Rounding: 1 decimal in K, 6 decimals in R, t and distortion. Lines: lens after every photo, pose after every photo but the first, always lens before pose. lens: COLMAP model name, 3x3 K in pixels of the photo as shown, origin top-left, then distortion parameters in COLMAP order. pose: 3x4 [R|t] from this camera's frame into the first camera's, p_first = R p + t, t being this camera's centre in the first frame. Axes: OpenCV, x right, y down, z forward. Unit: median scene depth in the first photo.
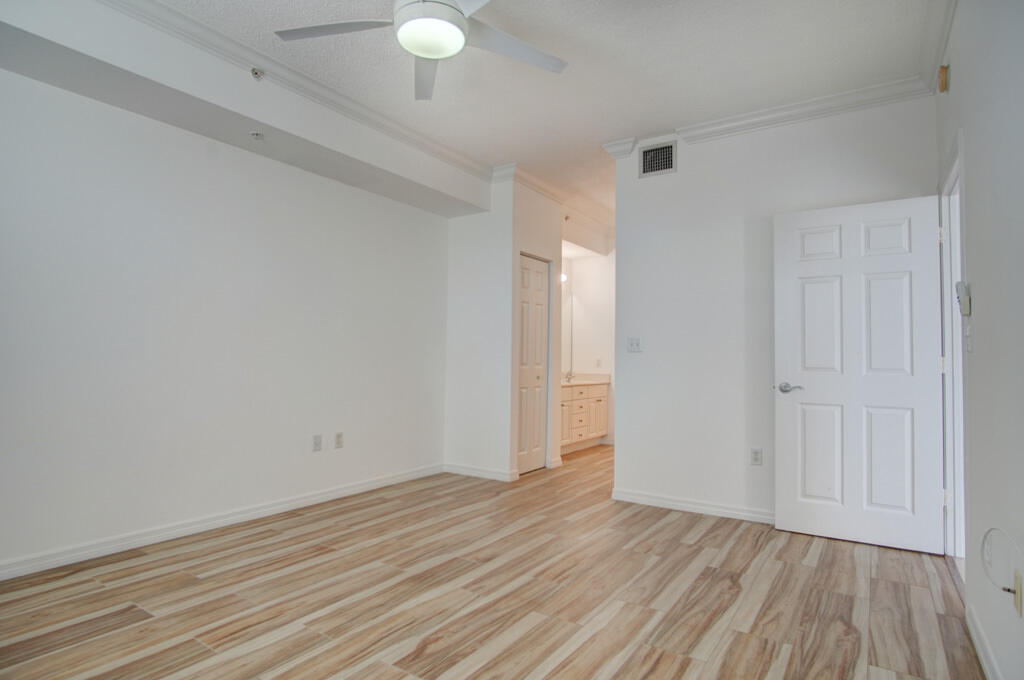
lens RADIAL K [[556.5, 0, 491.7], [0, 556.5, 353.4], [0, 0, 1]] dist [-0.019129, -0.001103]
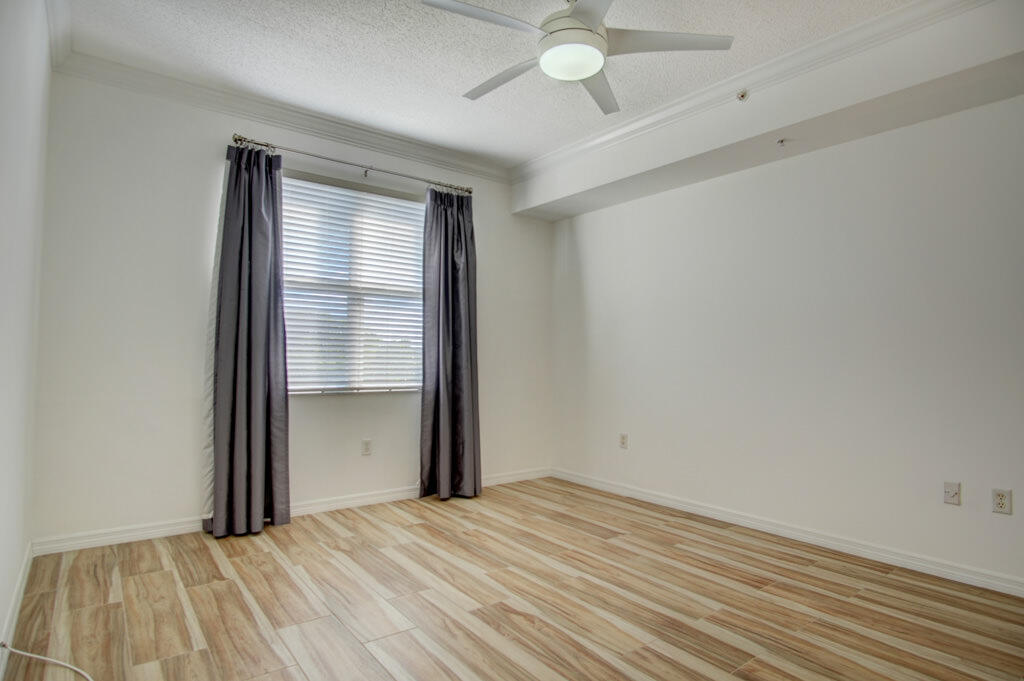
lens RADIAL K [[565.2, 0, 519.1], [0, 565.2, 340.6], [0, 0, 1]] dist [-0.007698, -0.000869]
pose [[-0.295797, -0.046287, -0.954129, 0.695402], [-0.006669, 0.998901, -0.046391, 0.011211], [0.955227, -0.007359, -0.295781, 0.916394]]
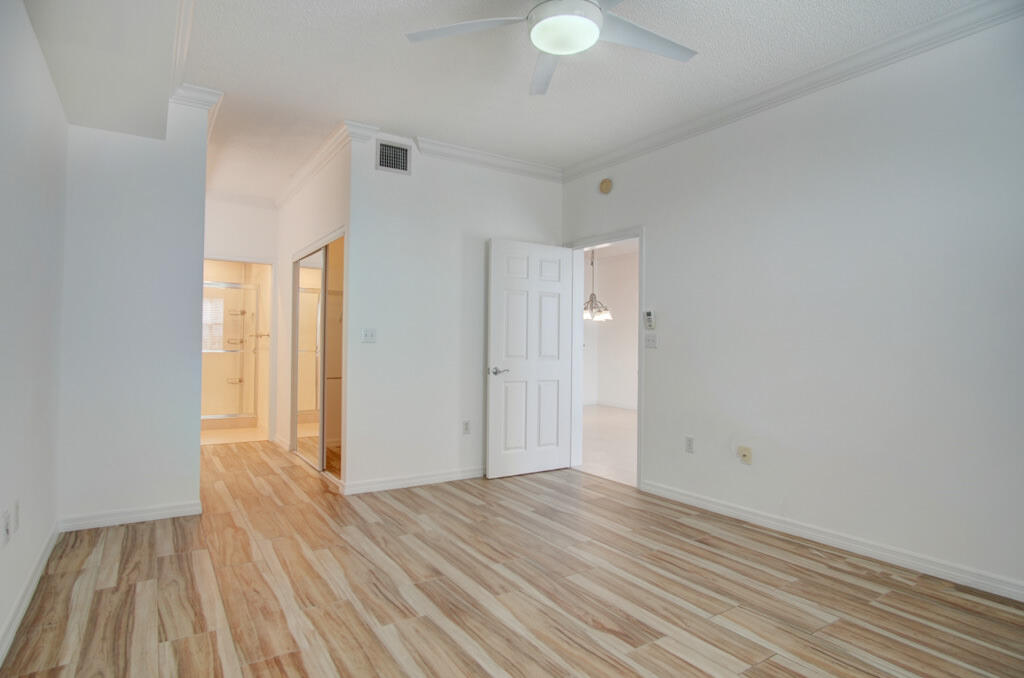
lens RADIAL K [[565.2, 0, 519.1], [0, 565.2, 339.1], [0, 0, 1]] dist [-0.007698, -0.000869]
pose [[0.359152, 0.006075, 0.933259, -0.814784], [-0.017847, 0.999841, 0.000360, -0.017398], [-0.933108, -0.016785, 0.359203, 0.530058]]
